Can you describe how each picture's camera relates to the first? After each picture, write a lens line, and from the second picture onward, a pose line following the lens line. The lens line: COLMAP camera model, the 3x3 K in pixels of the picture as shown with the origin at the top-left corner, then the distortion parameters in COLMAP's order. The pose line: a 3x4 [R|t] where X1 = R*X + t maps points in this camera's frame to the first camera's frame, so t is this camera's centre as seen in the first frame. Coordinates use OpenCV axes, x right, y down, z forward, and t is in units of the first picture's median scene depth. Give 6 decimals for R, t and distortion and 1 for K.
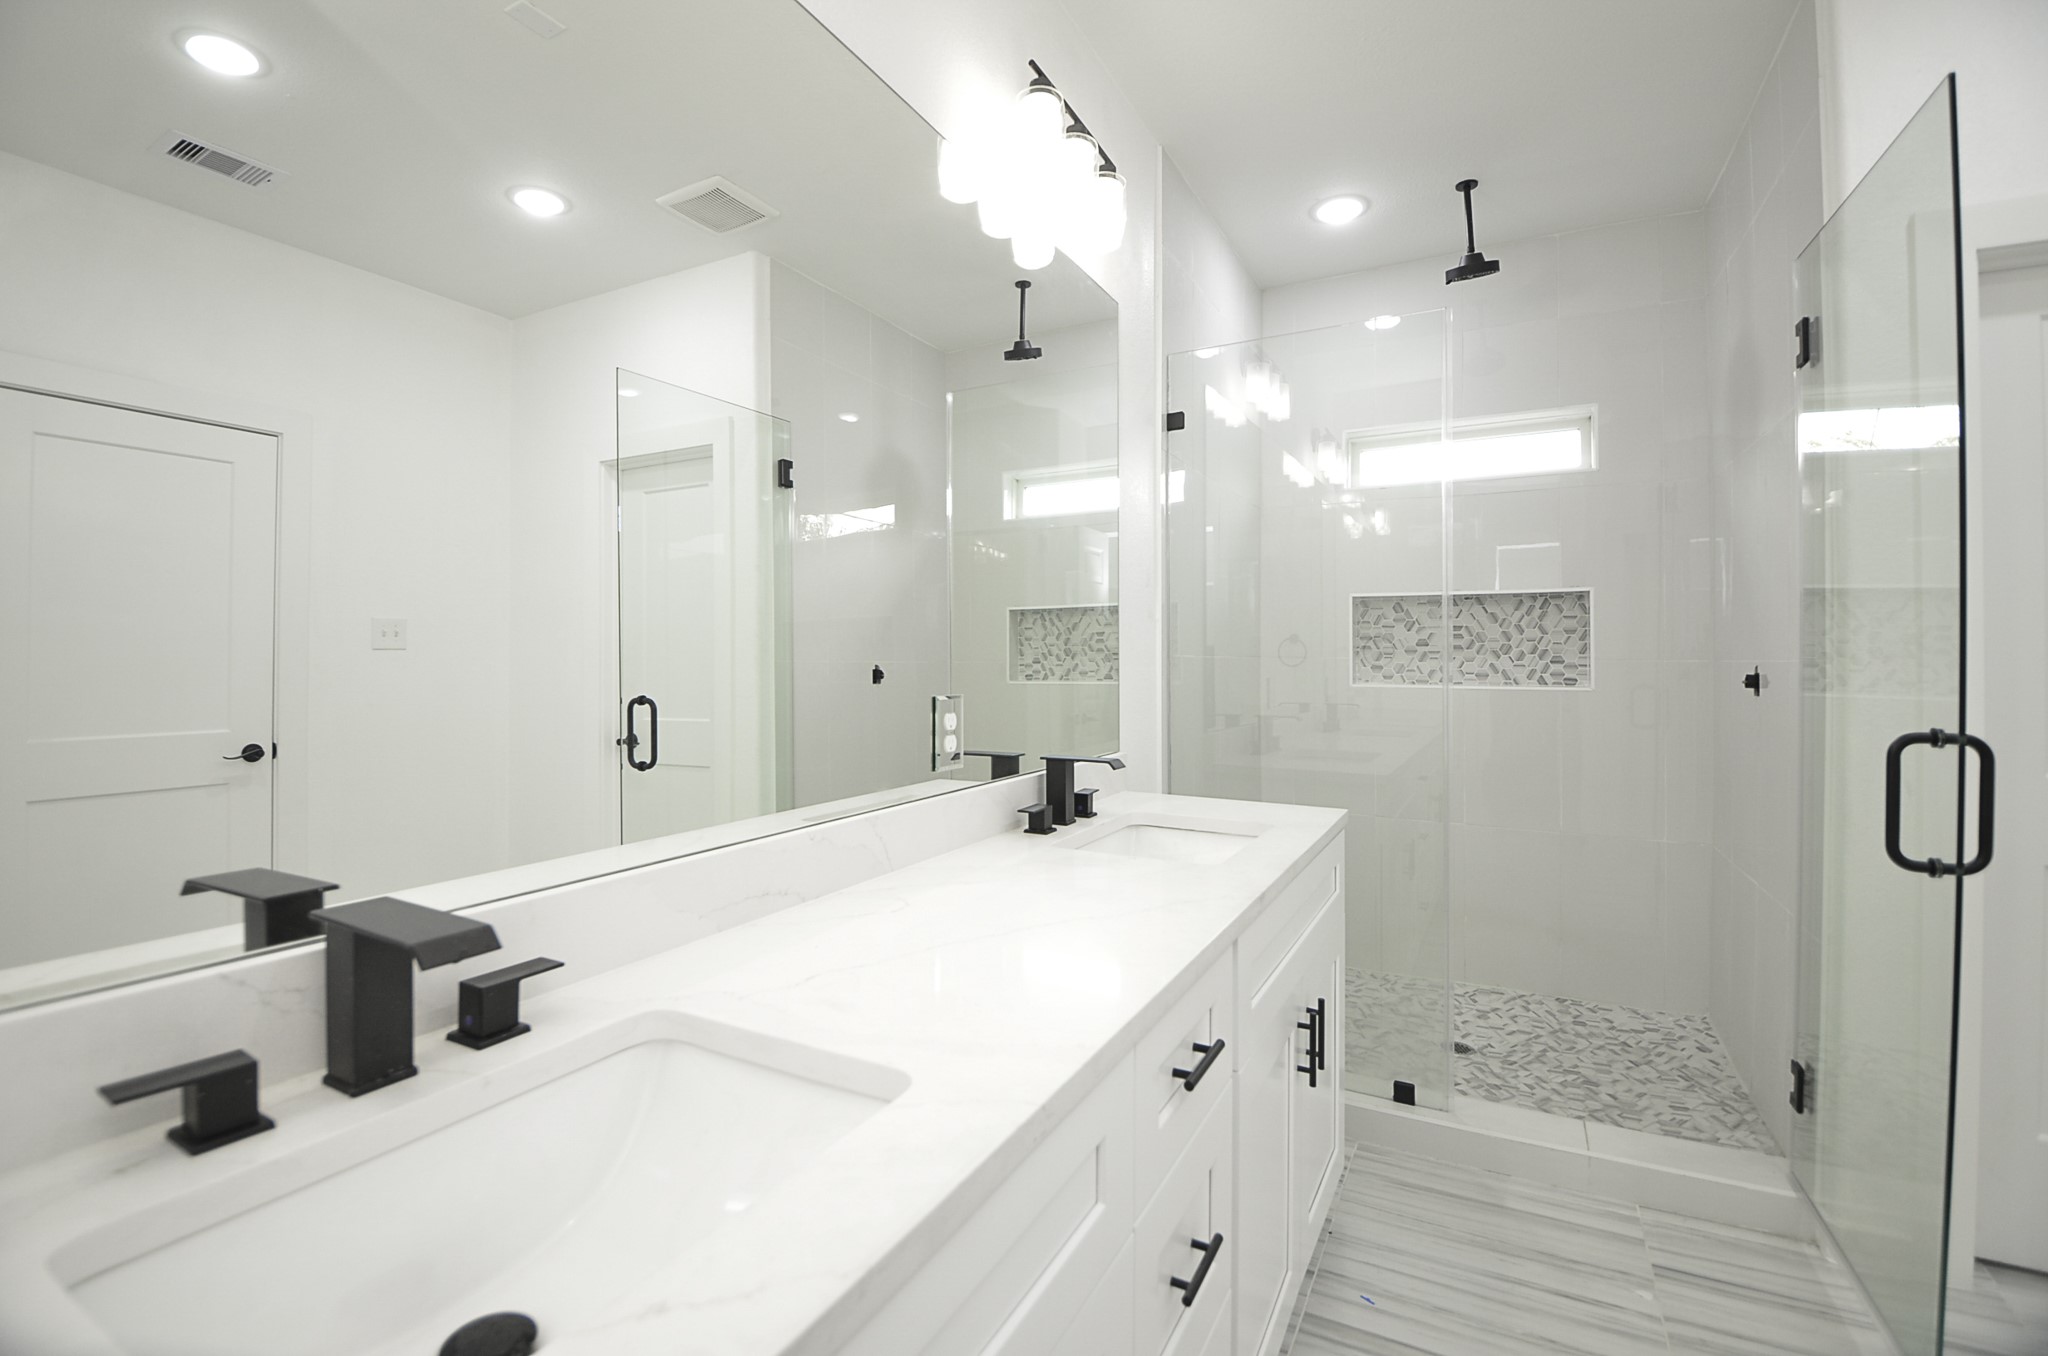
lens RADIAL K [[906.5, 0, 1008.0], [0, 906.5, 646.9], [0, 0, 1]] dist [0.029182, -0.037557]
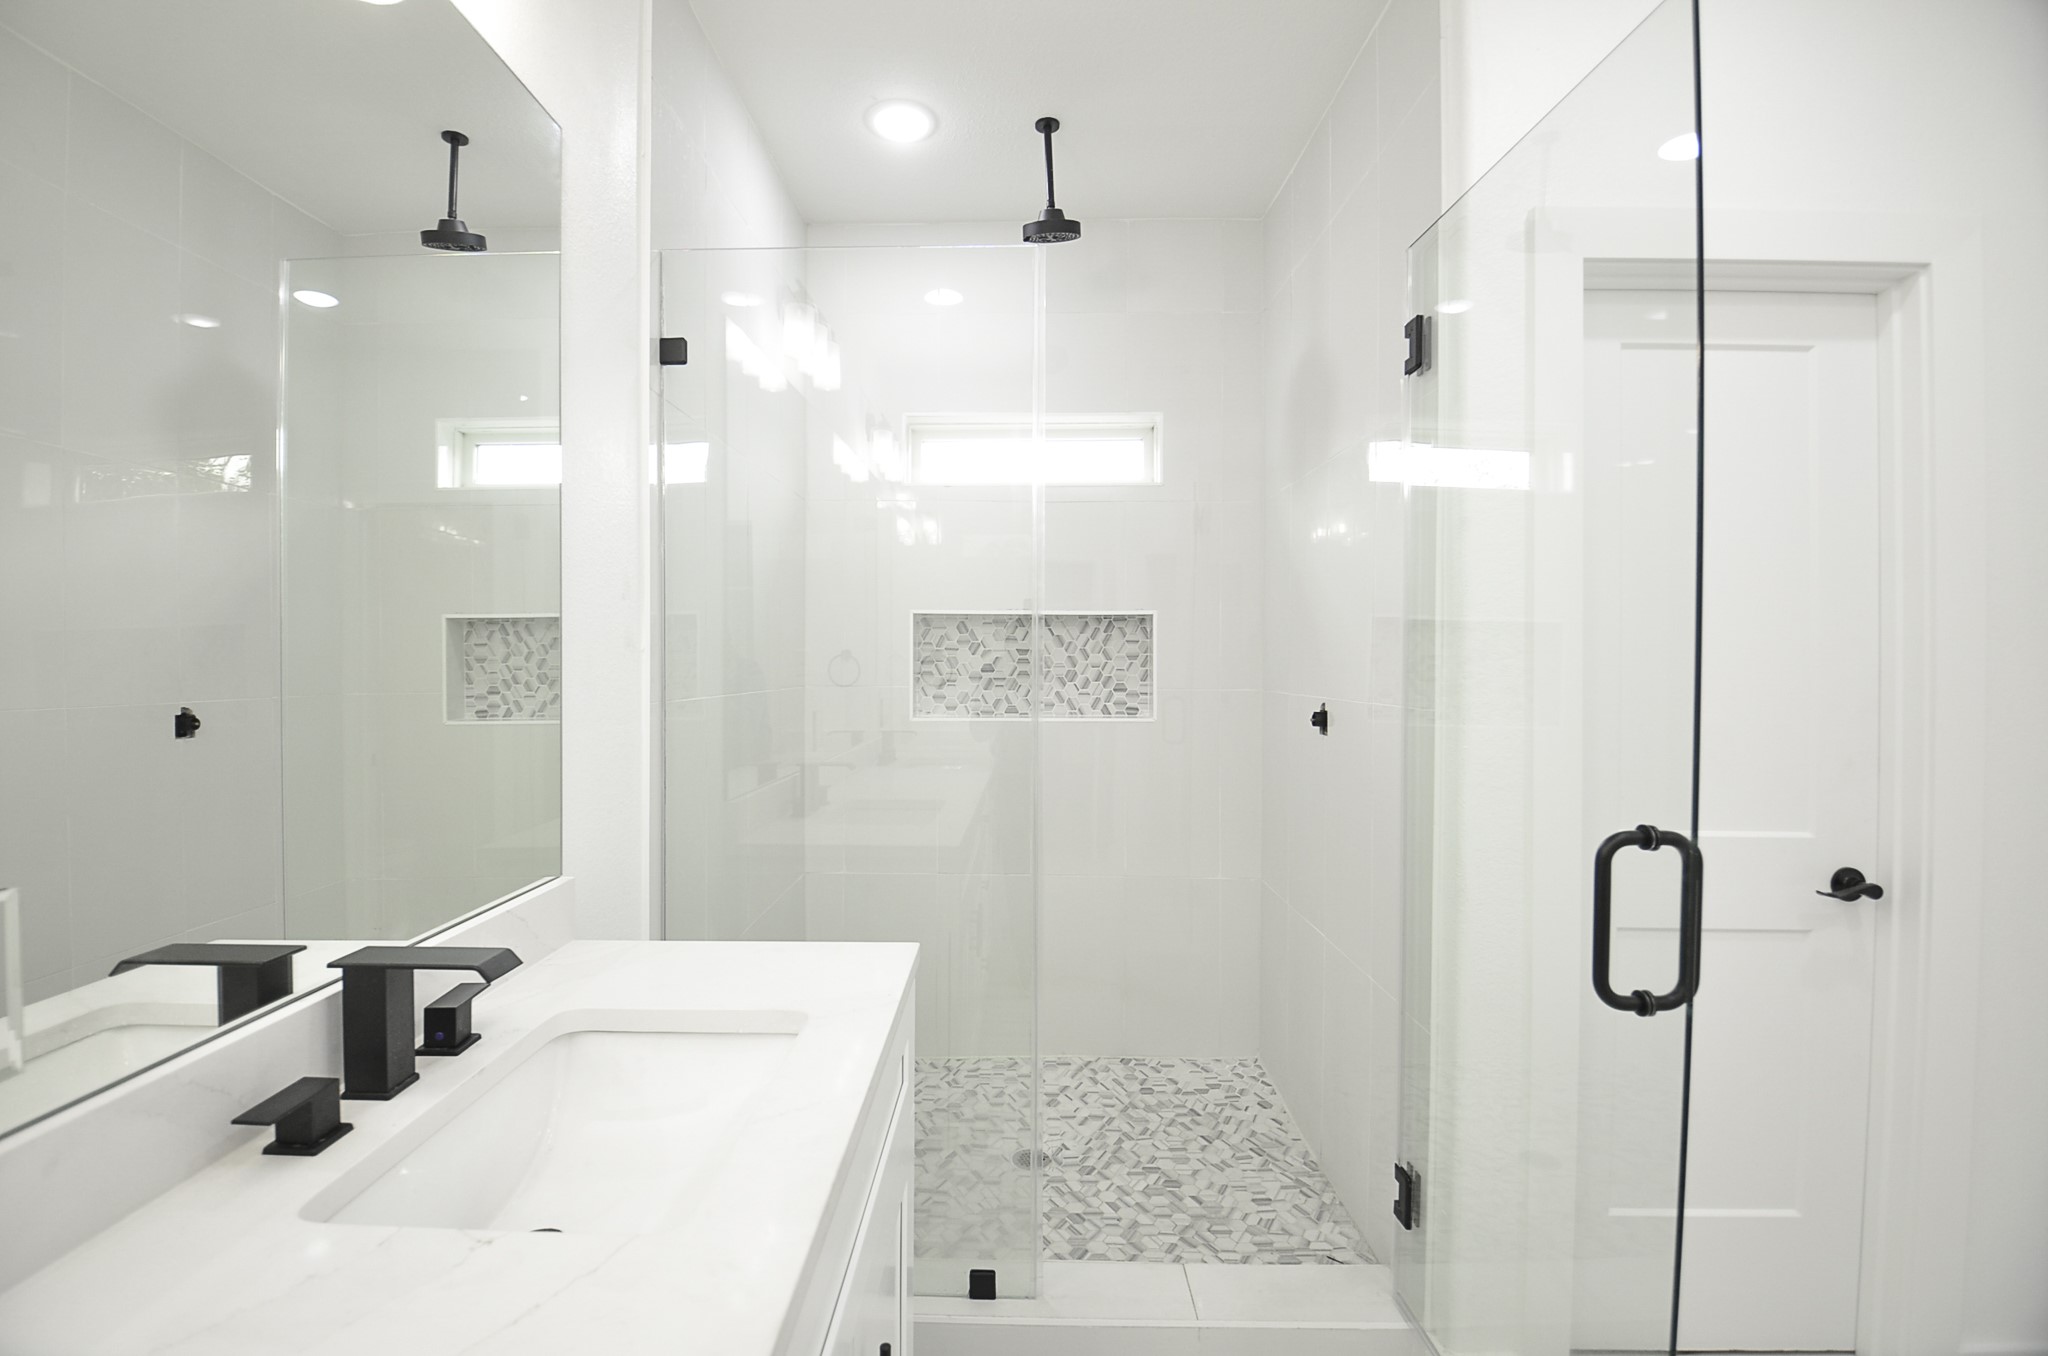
lens RADIAL K [[906.5, 0, 1008.0], [0, 906.5, 646.9], [0, 0, 1]] dist [0.029182, -0.037557]
pose [[0.886154, 0.003327, 0.463380, 0.076156], [-0.003545, 0.999994, -0.000402, -0.026560], [-0.463378, -0.001286, 0.886160, 0.240483]]
